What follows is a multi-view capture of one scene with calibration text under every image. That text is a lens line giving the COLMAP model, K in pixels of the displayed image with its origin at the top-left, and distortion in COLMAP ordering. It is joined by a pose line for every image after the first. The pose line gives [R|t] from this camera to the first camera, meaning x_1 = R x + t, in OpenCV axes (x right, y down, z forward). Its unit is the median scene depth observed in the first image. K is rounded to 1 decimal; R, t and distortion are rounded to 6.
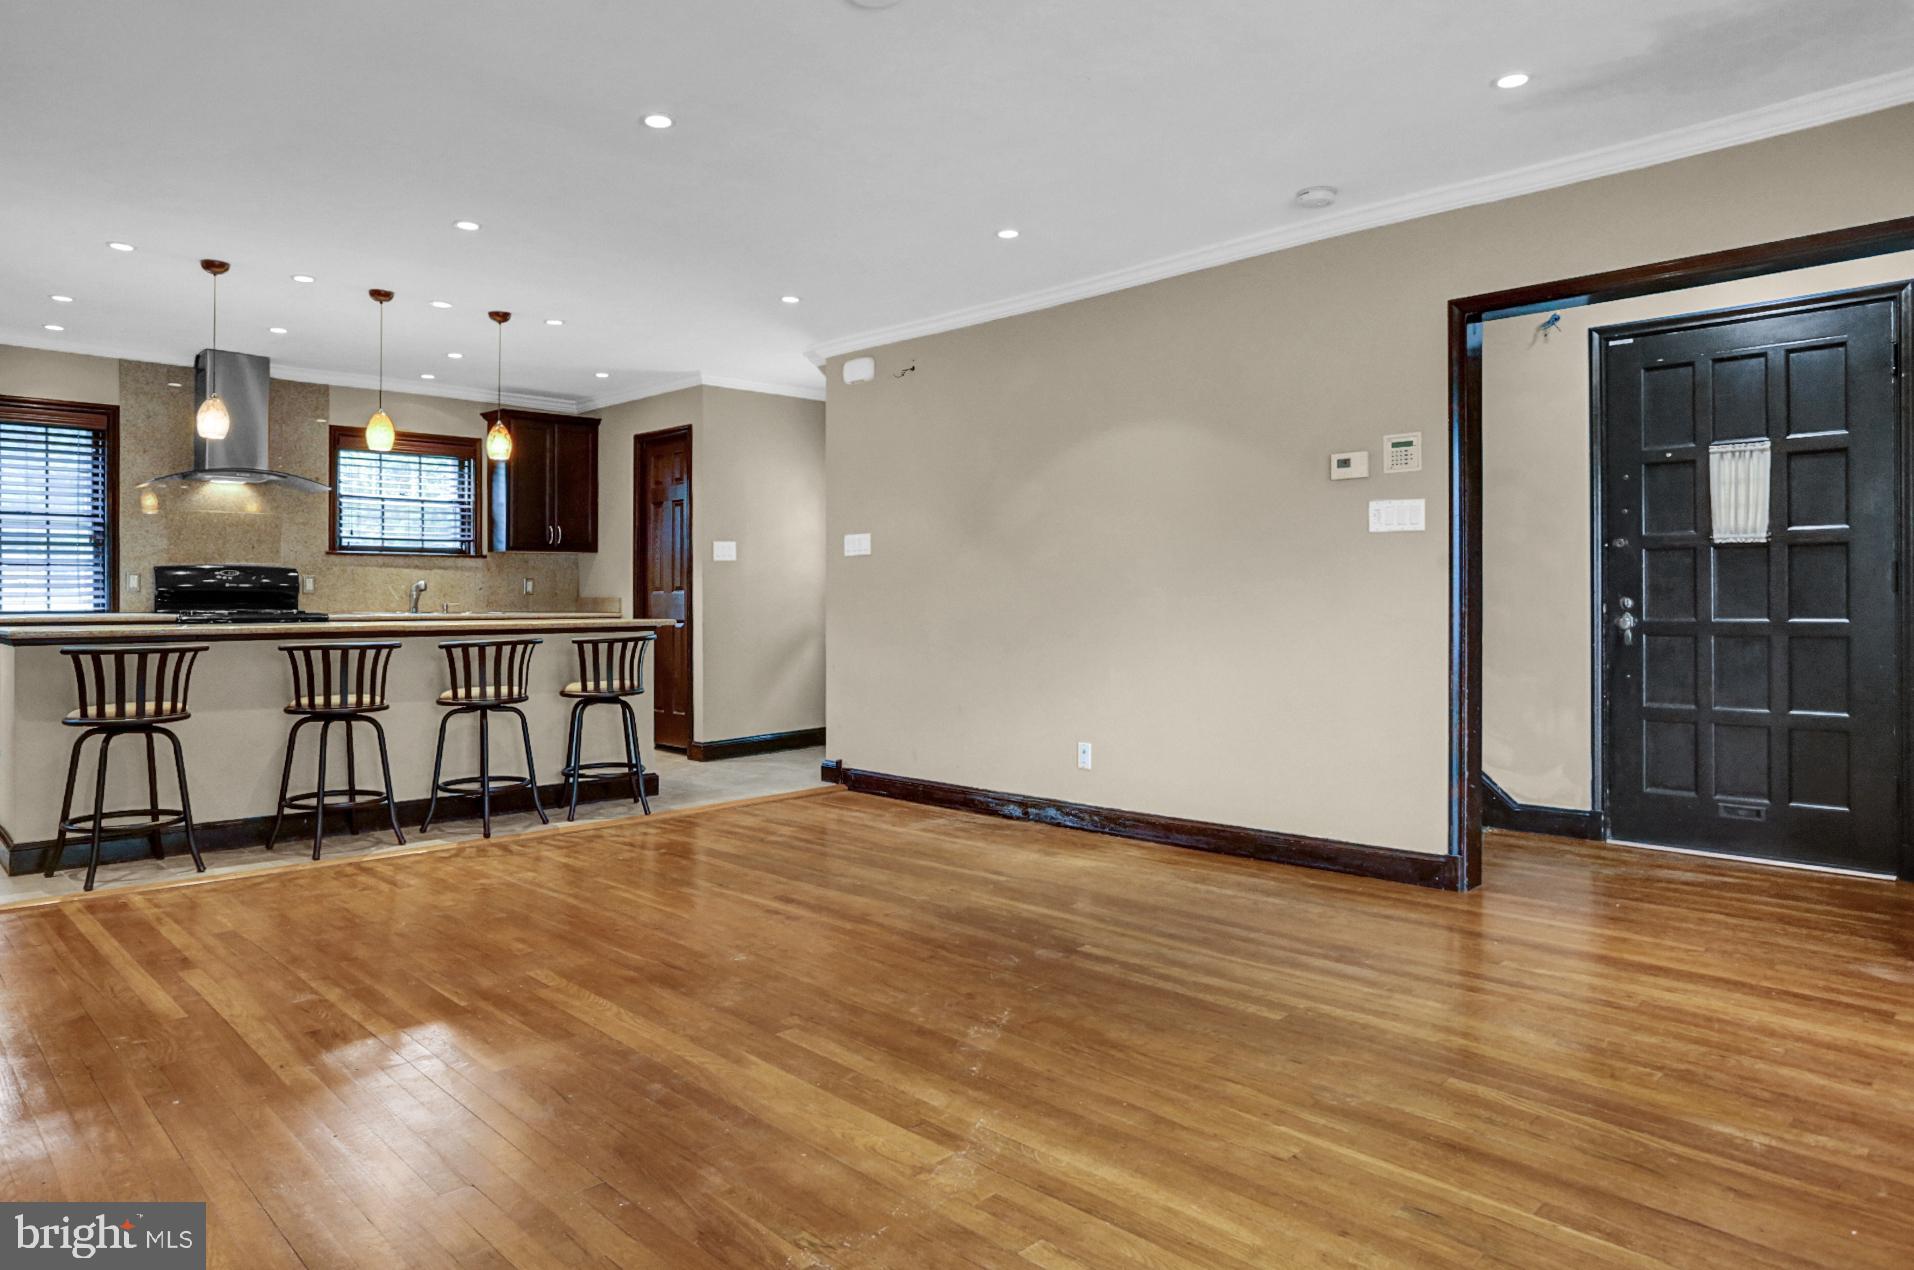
lens RADIAL K [[1199.8, 0, 915.4], [0, 1199.8, 594.5], [0, 0, 1]] dist [-0.069963, 0.042798]
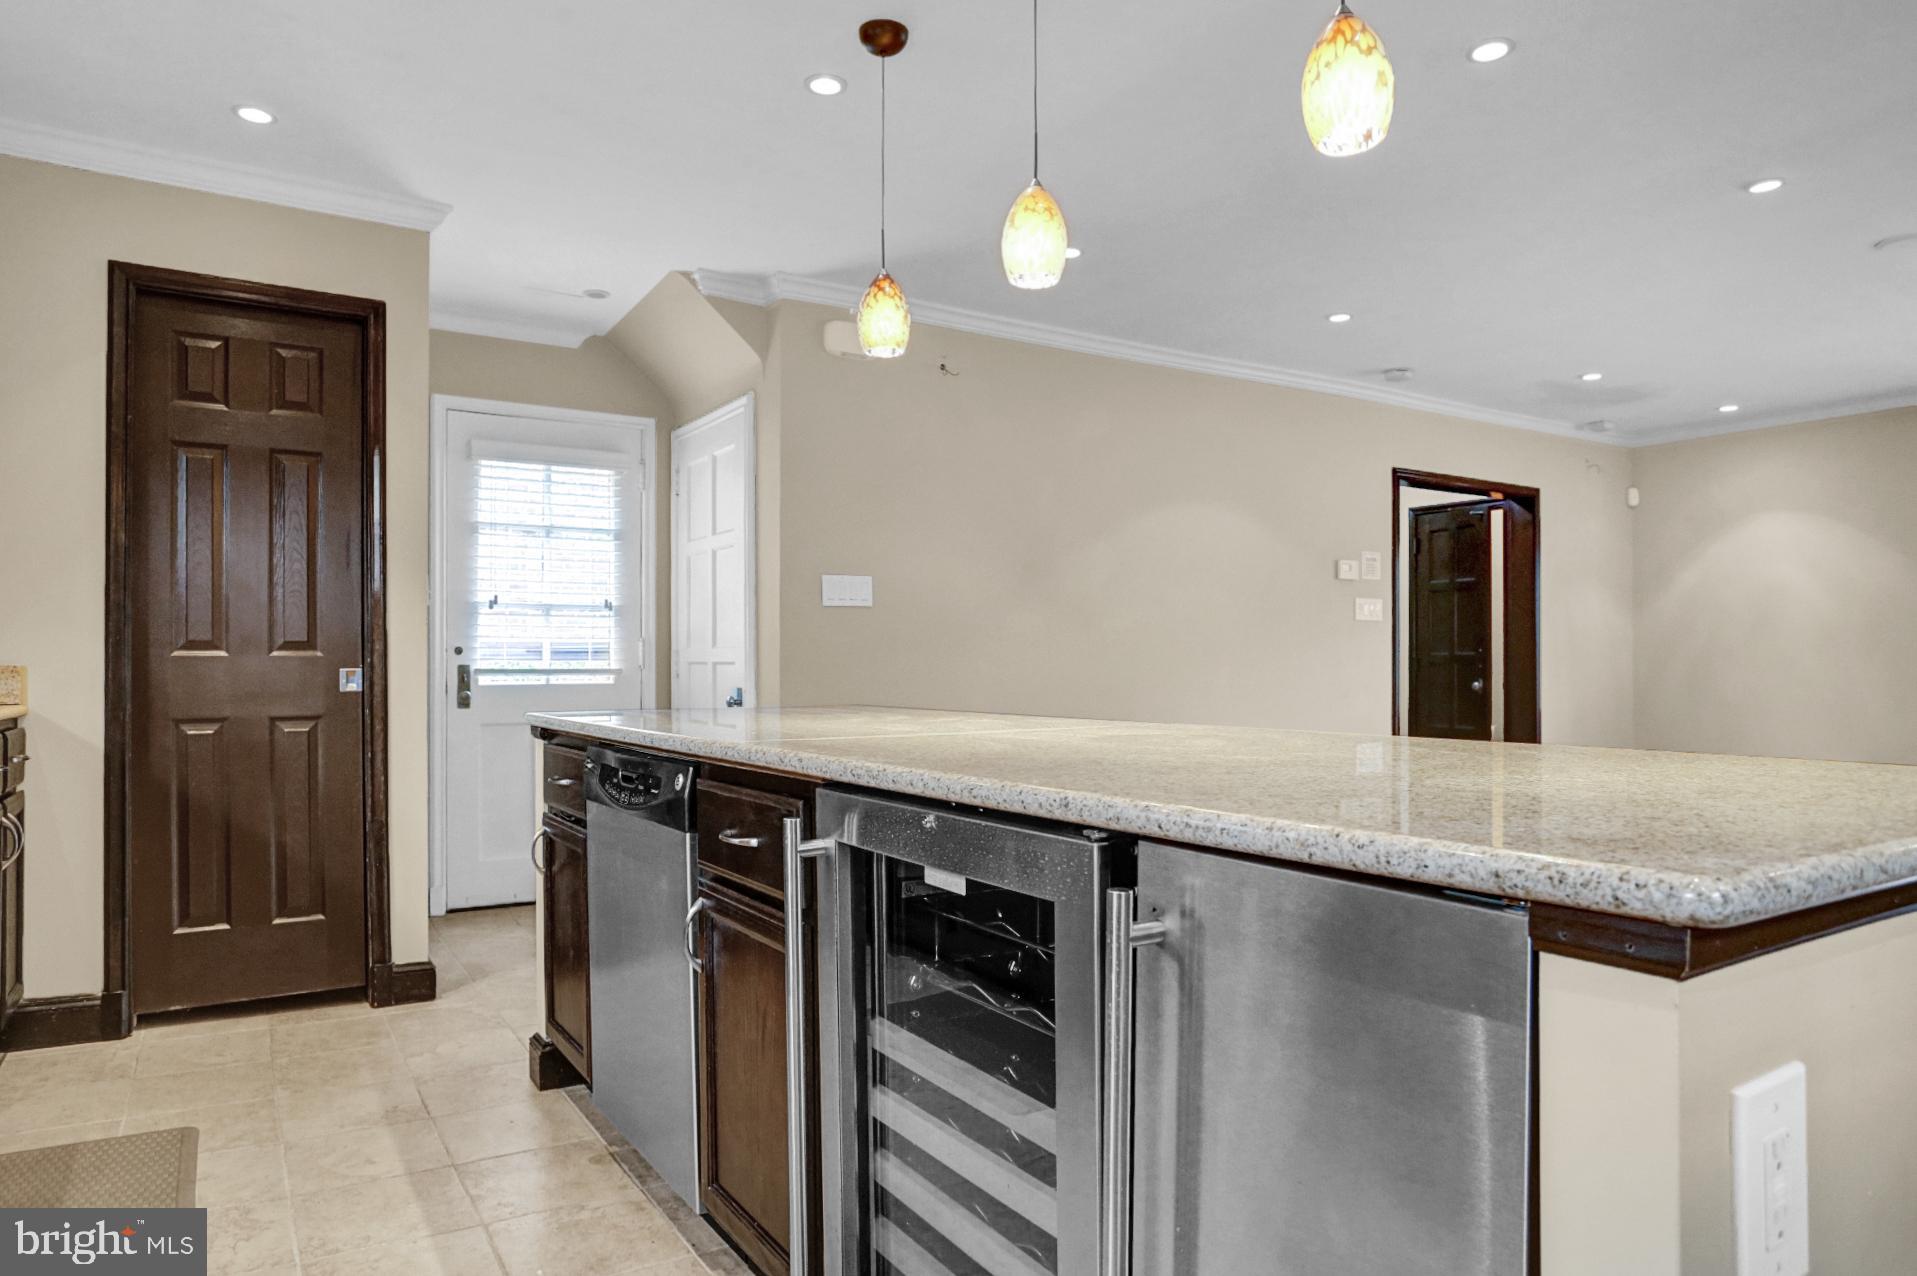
lens RADIAL K [[1201.7, 0, 948.8], [0, 1201.7, 665.7], [0, 0, 1]] dist [-0.069963, 0.042798]
pose [[0.187752, 0.002027, 0.982214, -0.868471], [-0.005014, 0.999987, -0.001105, 0.002924], [-0.982204, -0.004717, 0.187759, 0.989760]]
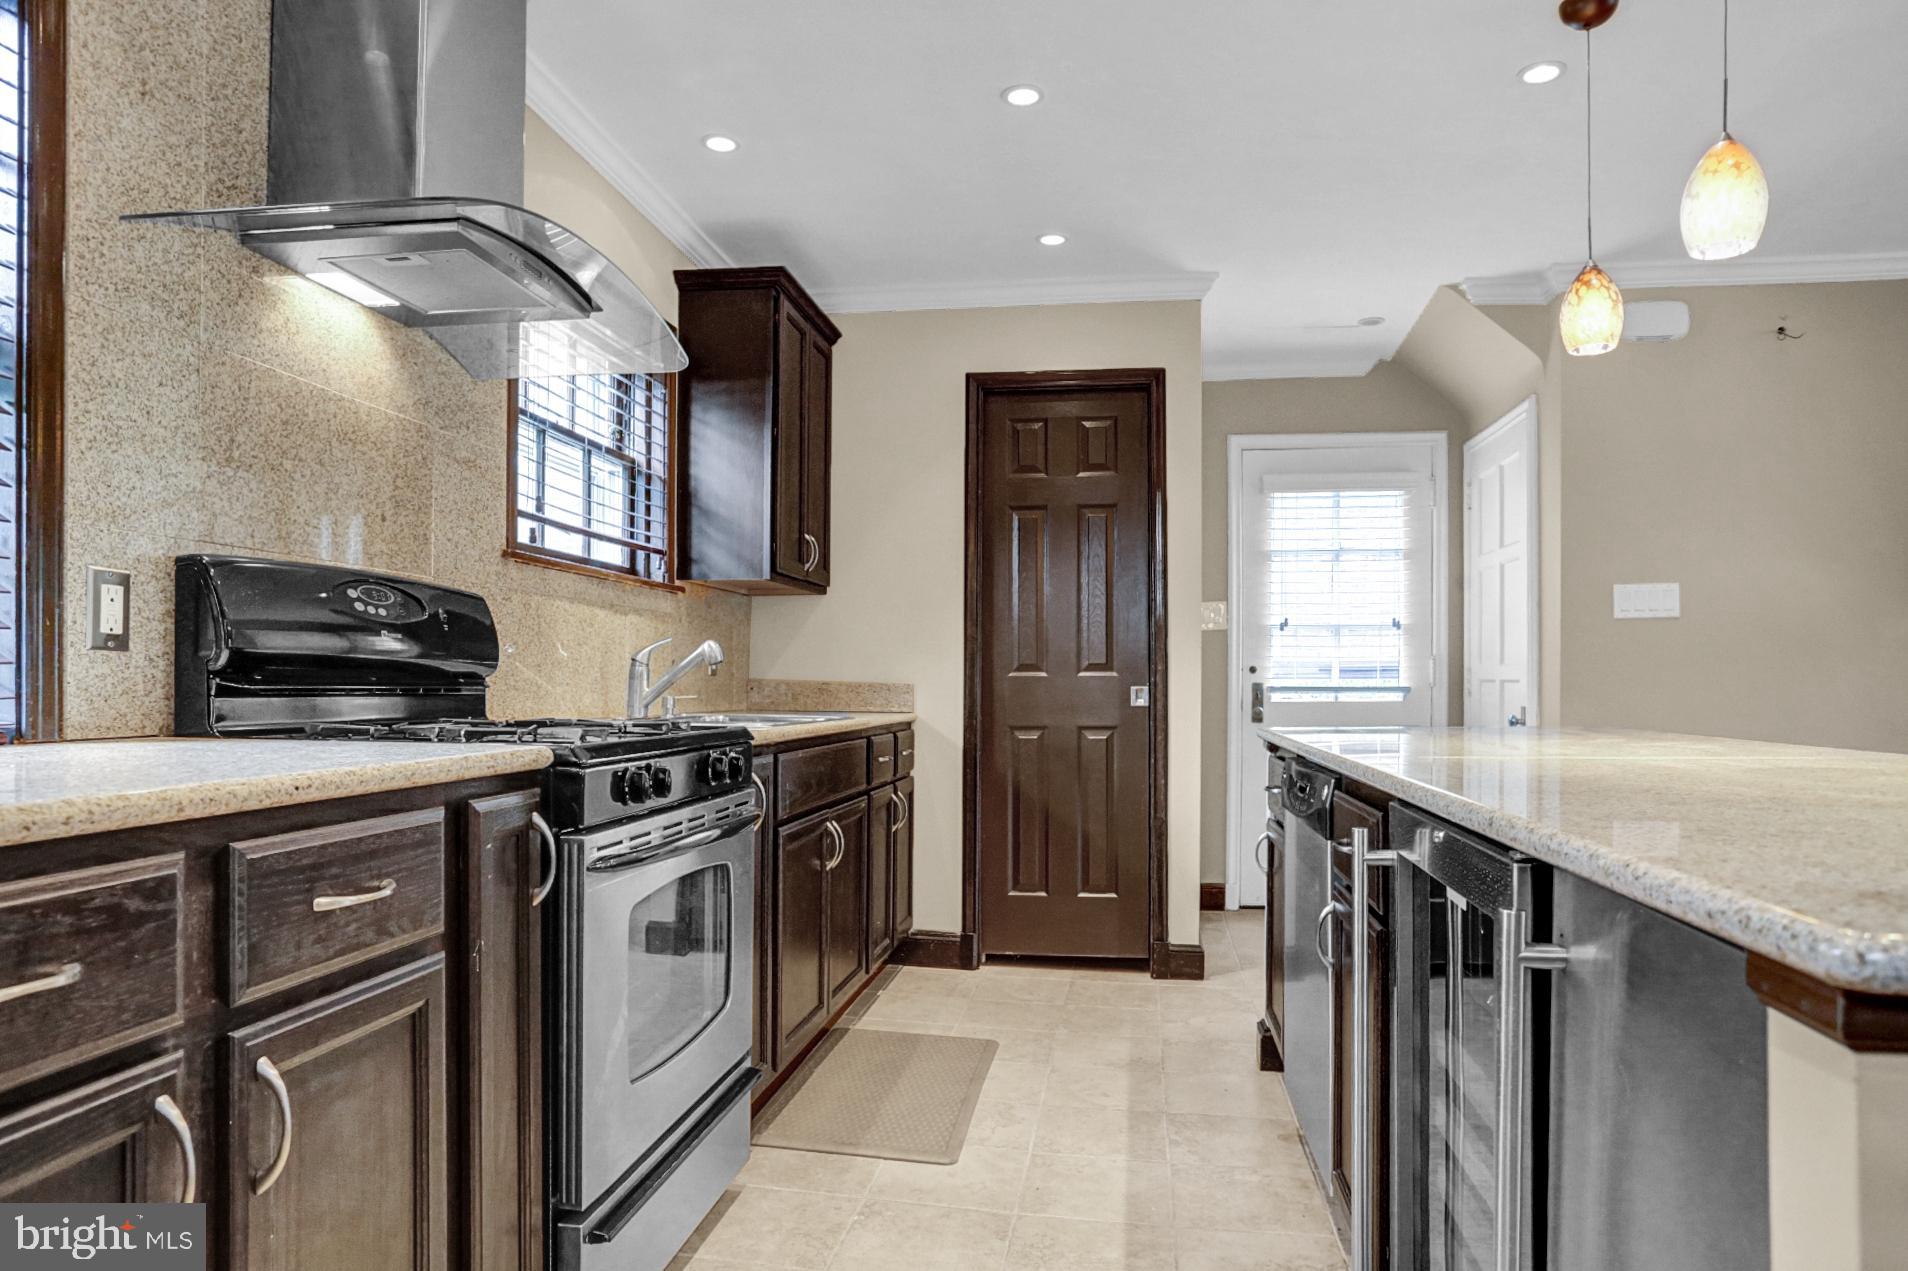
lens RADIAL K [[1196.1, 0, 920.9], [0, 1196.1, 684.3], [0, 0, 1]] dist [-0.069963, 0.042798]
pose [[0.796825, 0.001476, 0.604208, -0.867296], [-0.005242, 0.999976, 0.004471, 0.001462], [-0.604187, -0.006730, 0.796814, 0.905380]]
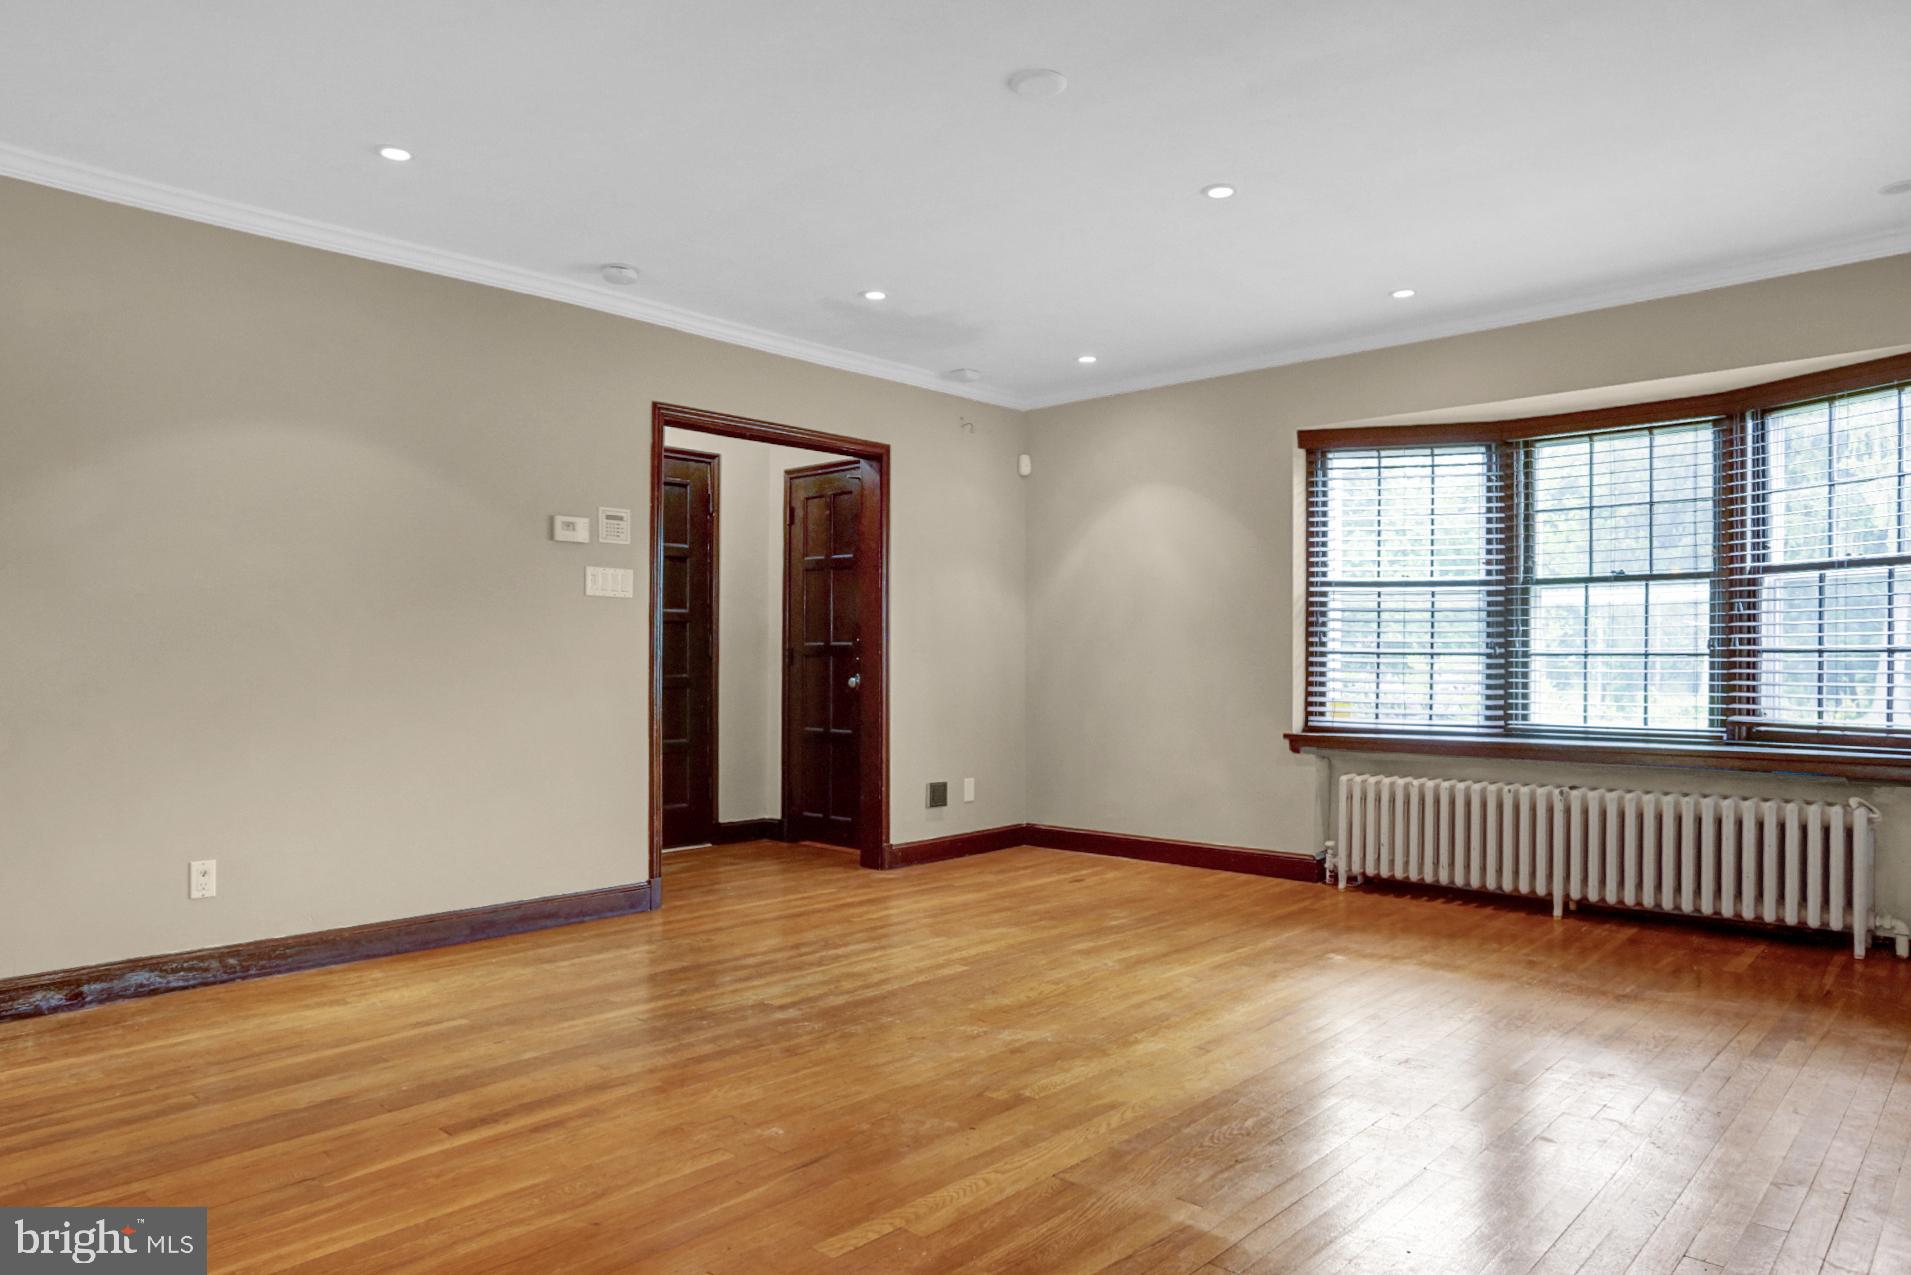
lens RADIAL K [[1198.0, 0, 997.4], [0, 1198.0, 673.4], [0, 0, 1]] dist [-0.069963, 0.042798]
pose [[-0.085968, -0.001401, 0.996297, -0.578554], [-0.005728, 0.999983, 0.000912, 0.011608], [-0.996281, -0.005628, -0.085974, 0.597353]]
